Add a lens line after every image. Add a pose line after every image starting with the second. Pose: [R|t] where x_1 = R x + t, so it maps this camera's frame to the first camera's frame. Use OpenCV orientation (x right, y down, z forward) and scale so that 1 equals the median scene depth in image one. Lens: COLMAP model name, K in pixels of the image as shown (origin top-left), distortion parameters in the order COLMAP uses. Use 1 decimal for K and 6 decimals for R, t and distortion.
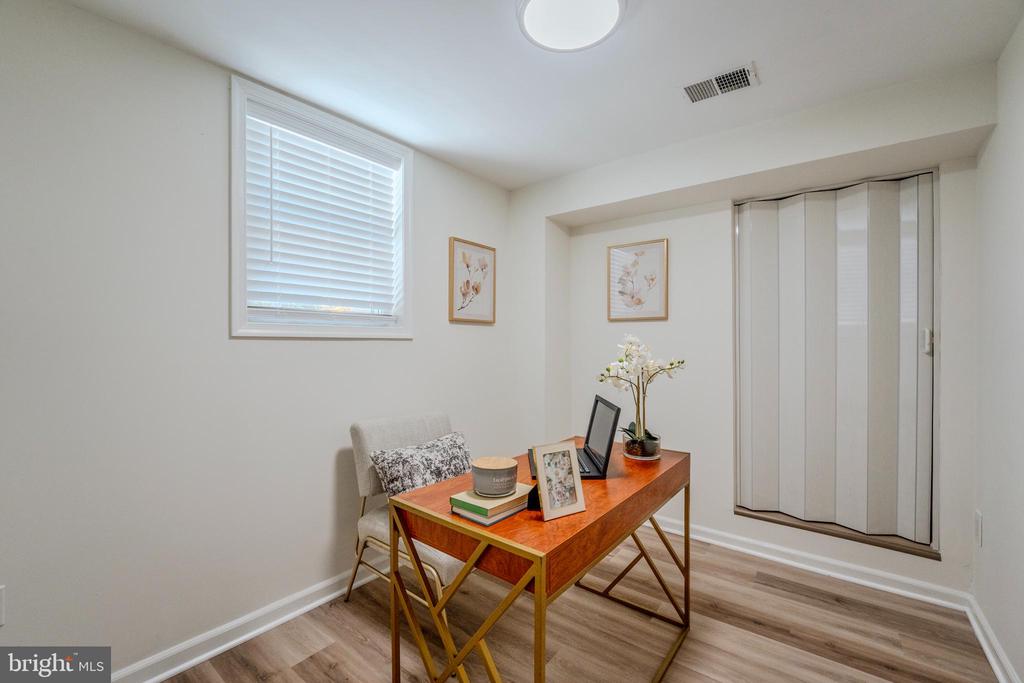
lens RADIAL K [[422.1, 0, 510.1], [0, 422.1, 337.8], [0, 0, 1]] dist [-0.018322, 0.000786]
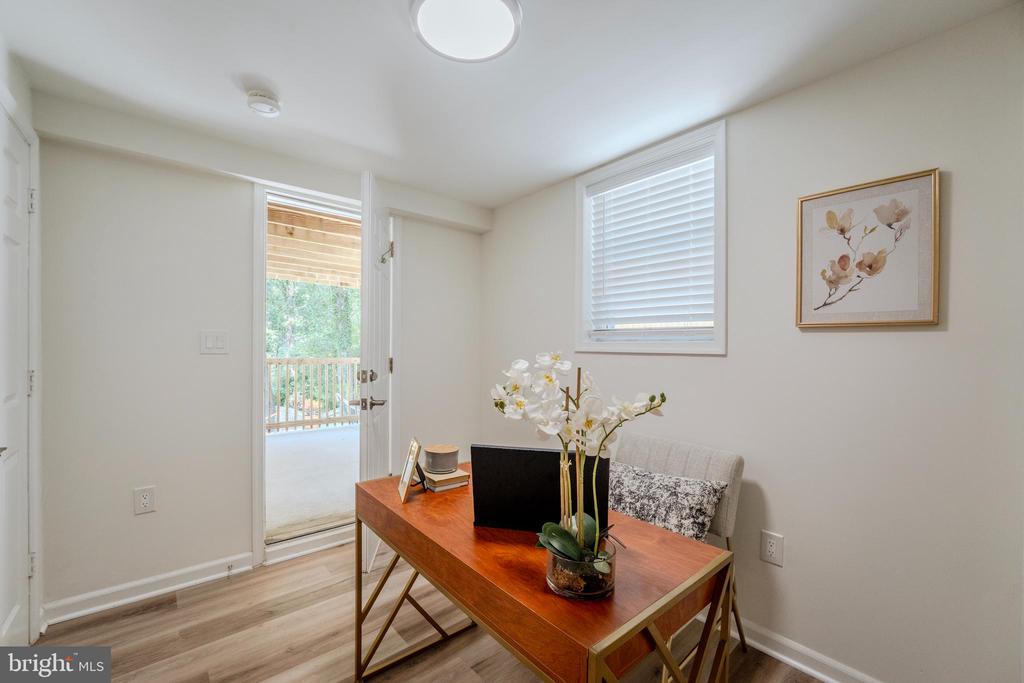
lens RADIAL K [[422.1, 0, 509.4], [0, 422.1, 351.1], [0, 0, 1]] dist [-0.018322, 0.000786]
pose [[-0.190220, -0.010638, -0.981684, 0.555737], [-0.017204, 0.999824, -0.007501, 0.007204], [0.981591, 0.015462, -0.190369, 0.673542]]
